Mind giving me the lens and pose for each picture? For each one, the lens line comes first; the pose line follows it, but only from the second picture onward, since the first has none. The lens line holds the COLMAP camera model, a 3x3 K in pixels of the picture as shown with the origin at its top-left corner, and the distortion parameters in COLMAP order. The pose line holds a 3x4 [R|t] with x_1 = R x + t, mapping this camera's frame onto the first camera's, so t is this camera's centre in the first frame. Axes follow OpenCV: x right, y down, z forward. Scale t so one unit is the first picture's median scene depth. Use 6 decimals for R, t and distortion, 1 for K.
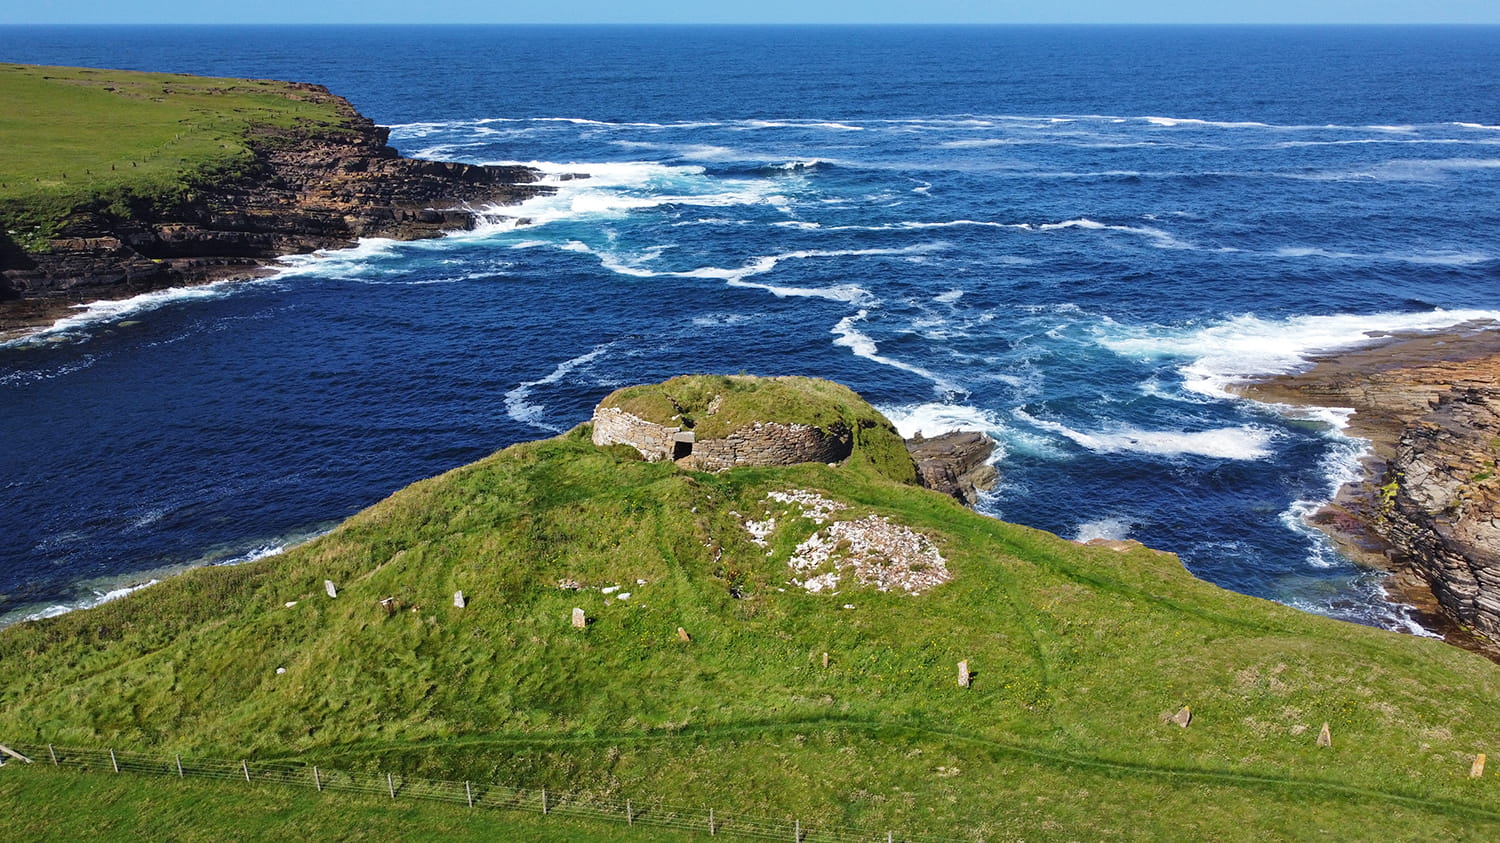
lens RADIAL K [[1226.2, 0, 750.9], [0, 1226.2, 421.4], [0, 0, 1]] dist [-0.004672, -0.000390]
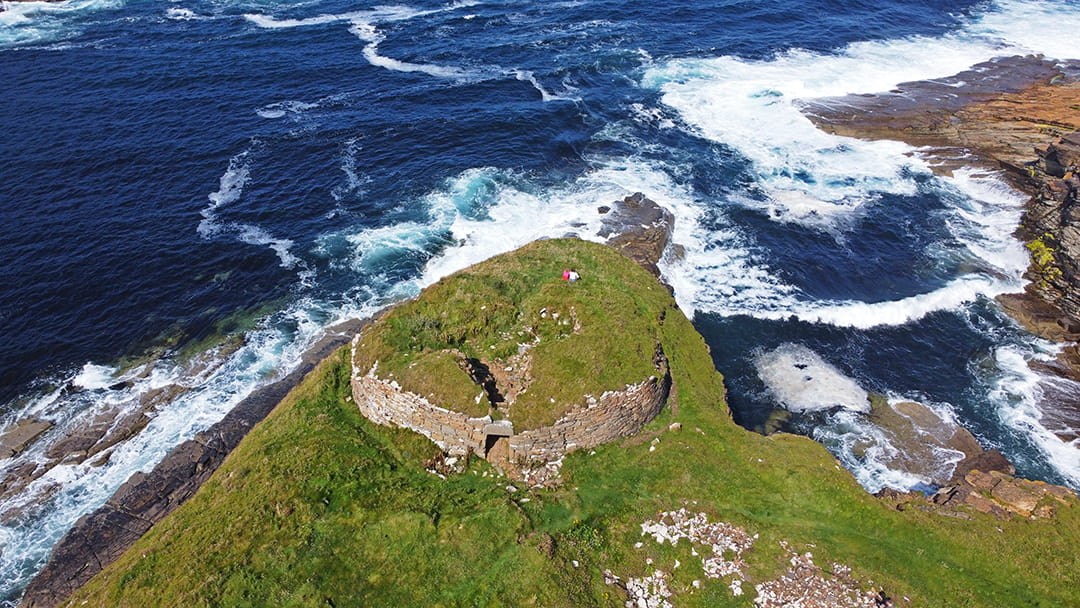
lens RADIAL K [[882.8, 0, 539.0], [0, 882.8, 304.2], [0, 0, 1]] dist [-0.004672, -0.000390]
pose [[0.977525, -0.109082, 0.180407, -0.117207], [0.063208, 0.968011, 0.242814, -0.187243], [-0.201123, -0.225954, 0.953150, 0.486726]]
